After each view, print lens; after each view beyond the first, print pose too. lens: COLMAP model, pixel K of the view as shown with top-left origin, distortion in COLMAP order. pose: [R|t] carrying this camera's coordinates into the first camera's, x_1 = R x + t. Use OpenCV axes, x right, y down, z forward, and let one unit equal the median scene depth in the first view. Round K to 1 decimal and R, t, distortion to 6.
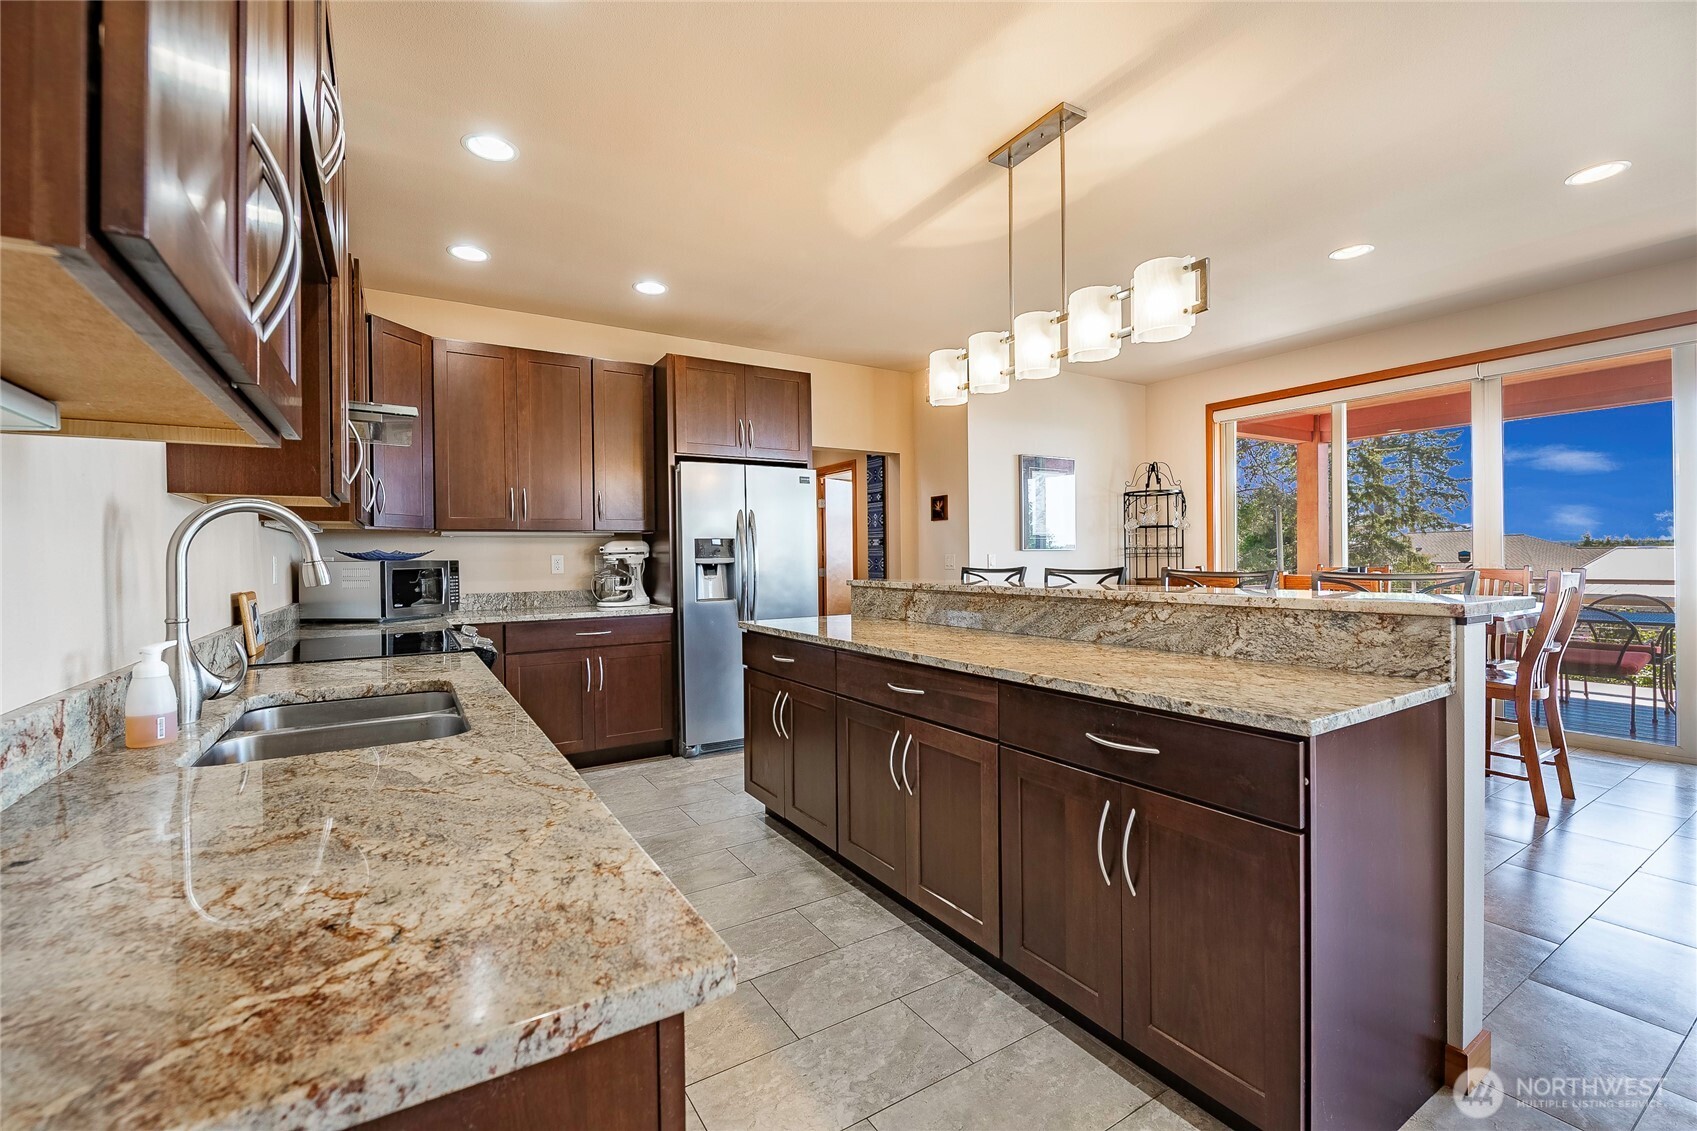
lens RADIAL K [[734.2, 0, 848.5], [0, 734.2, 565.5], [0, 0, 1]] dist [-0.002171, -0.000292]
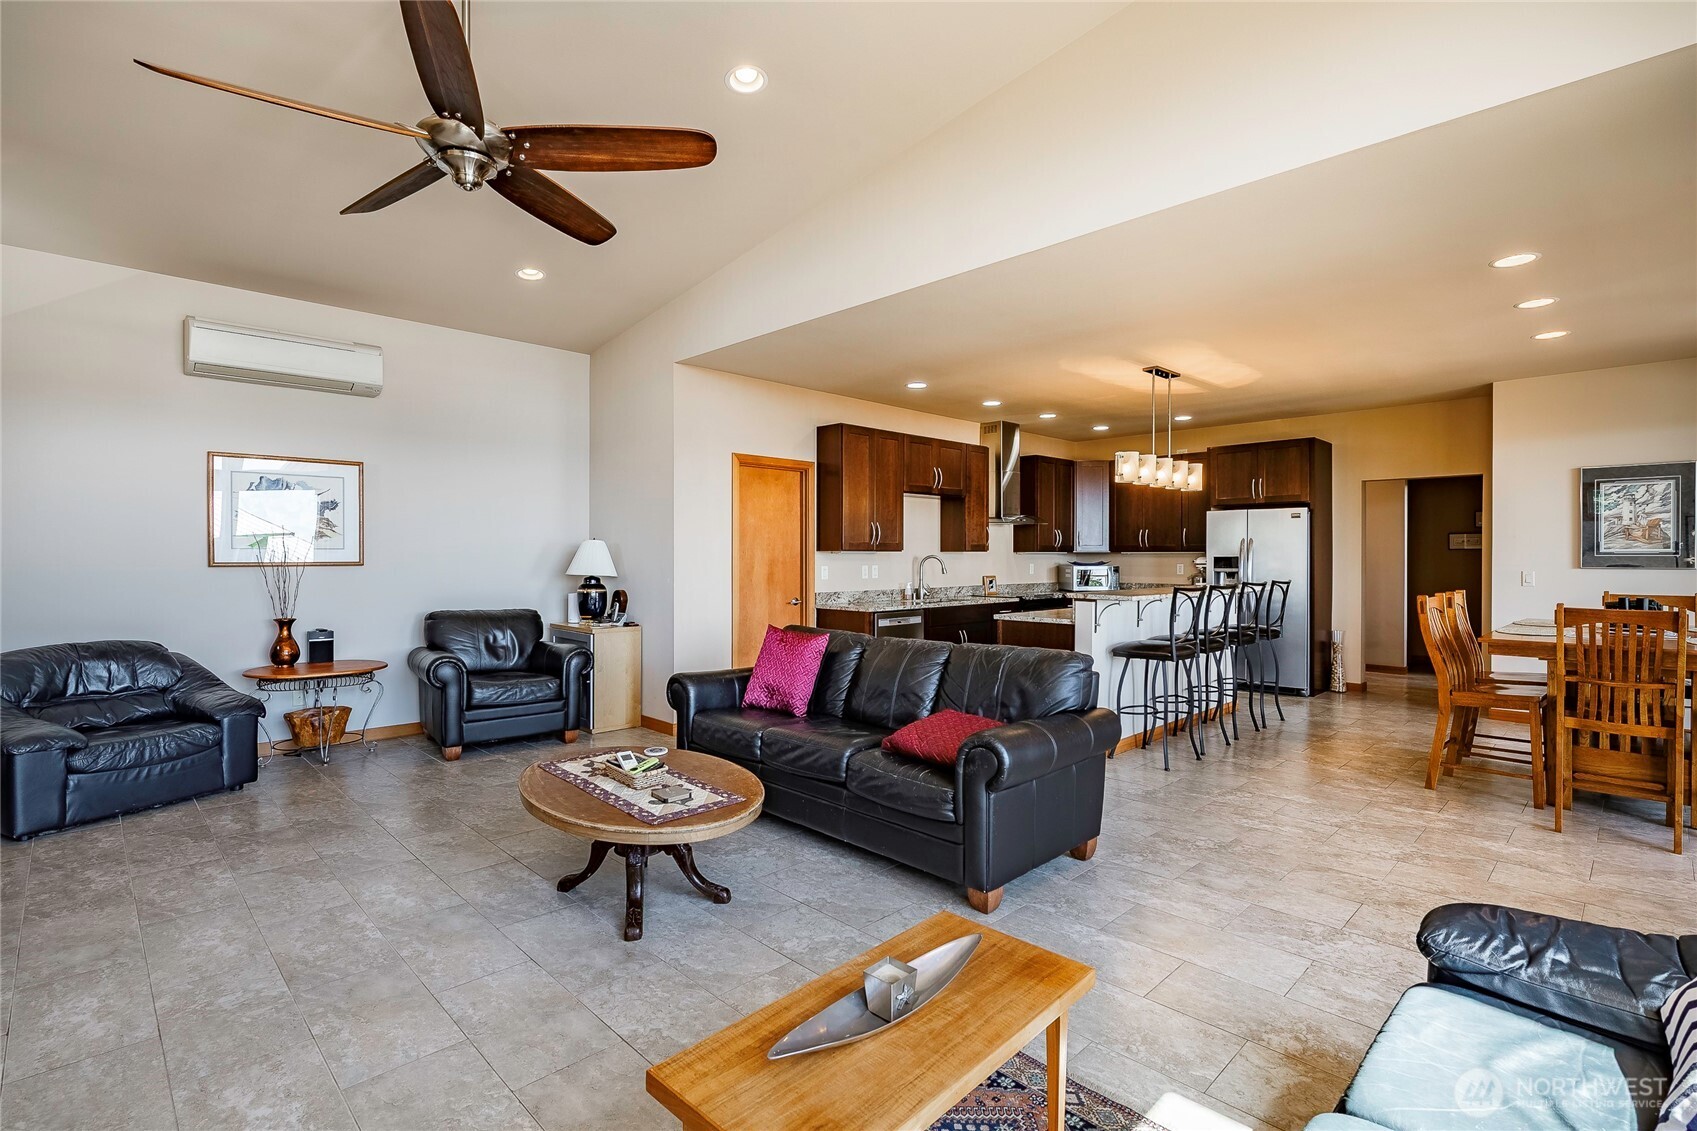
lens RADIAL K [[786.8, 0, 861.2], [0, 786.8, 559.7], [0, 0, 1]] dist [0.000501, 0.000026]
pose [[0.227056, 0.017226, -0.973729, 1.329009], [-0.015058, 0.999786, 0.014176, -0.041836], [0.973765, 0.011444, 0.227267, -0.190156]]
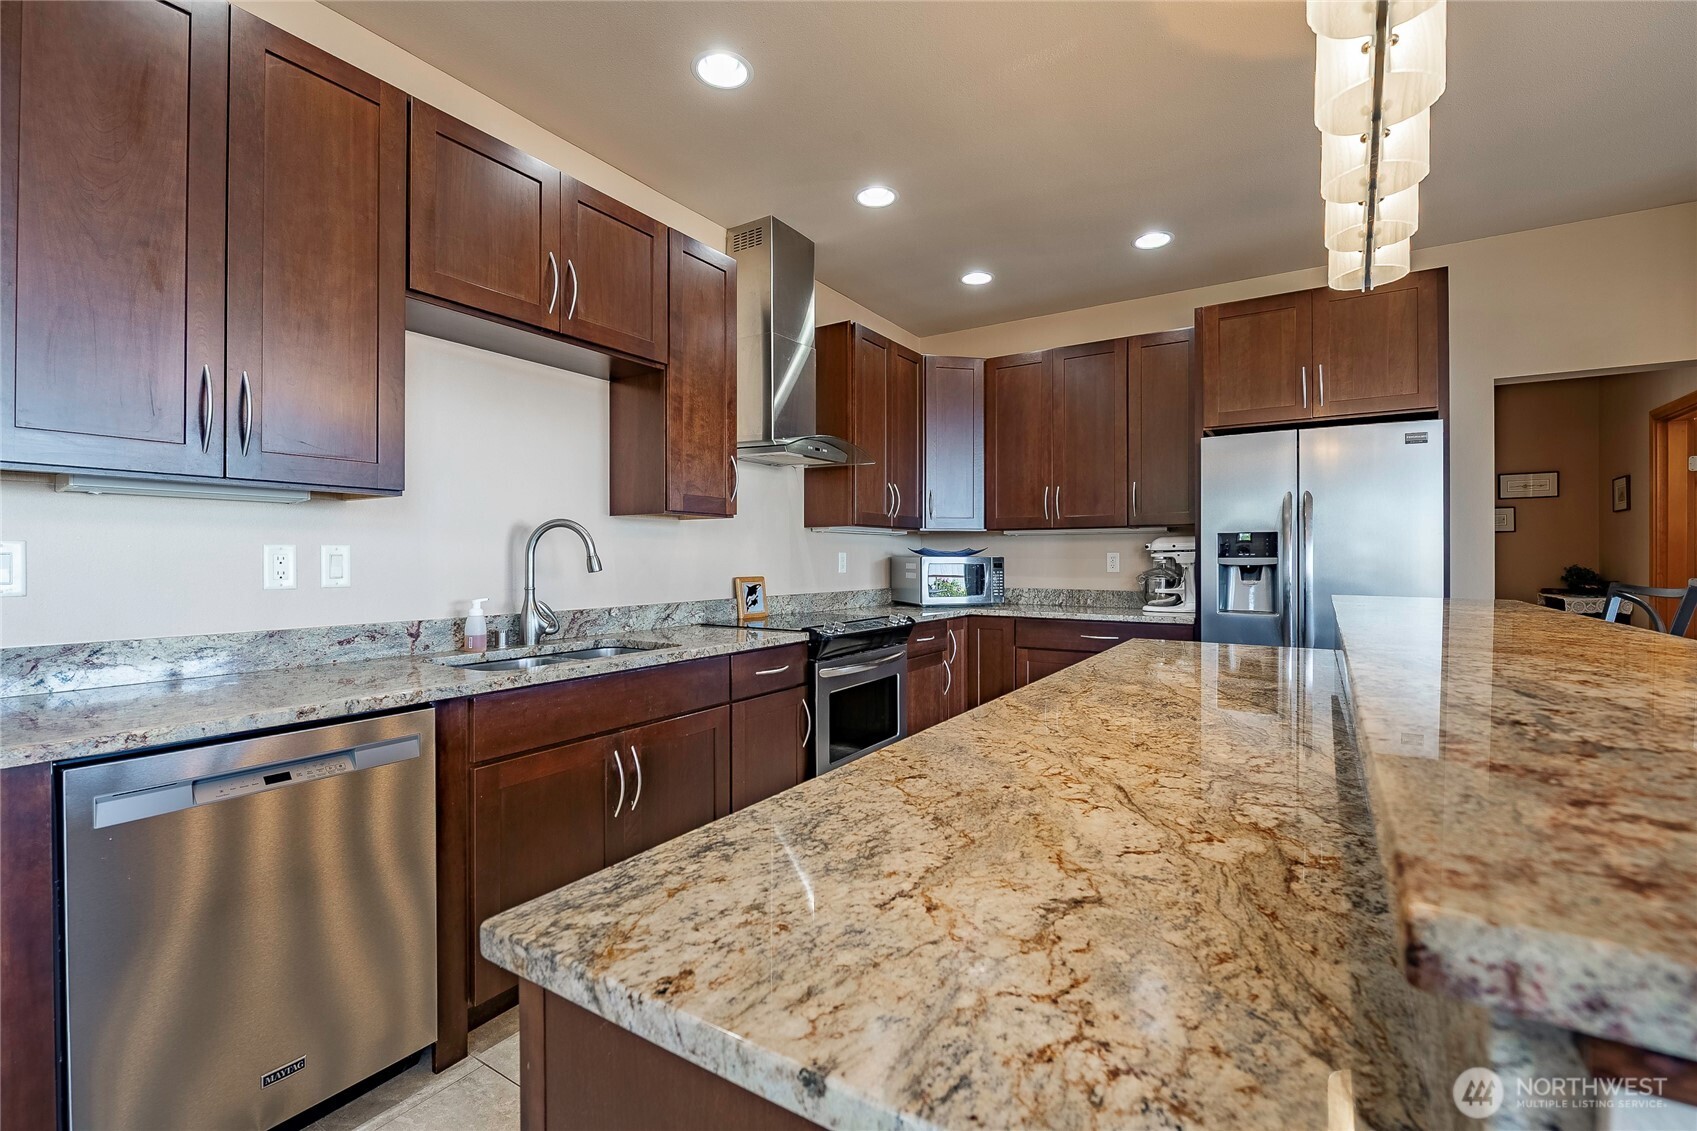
lens RADIAL K [[734.2, 0, 848.5], [0, 734.2, 565.5], [0, 0, 1]] dist [-0.002171, -0.000292]
pose [[0.433286, 0.020429, -0.901025, 0.325428], [-0.015547, 0.999764, 0.015192, -0.007190], [0.901122, 0.007426, 0.433502, 0.289051]]
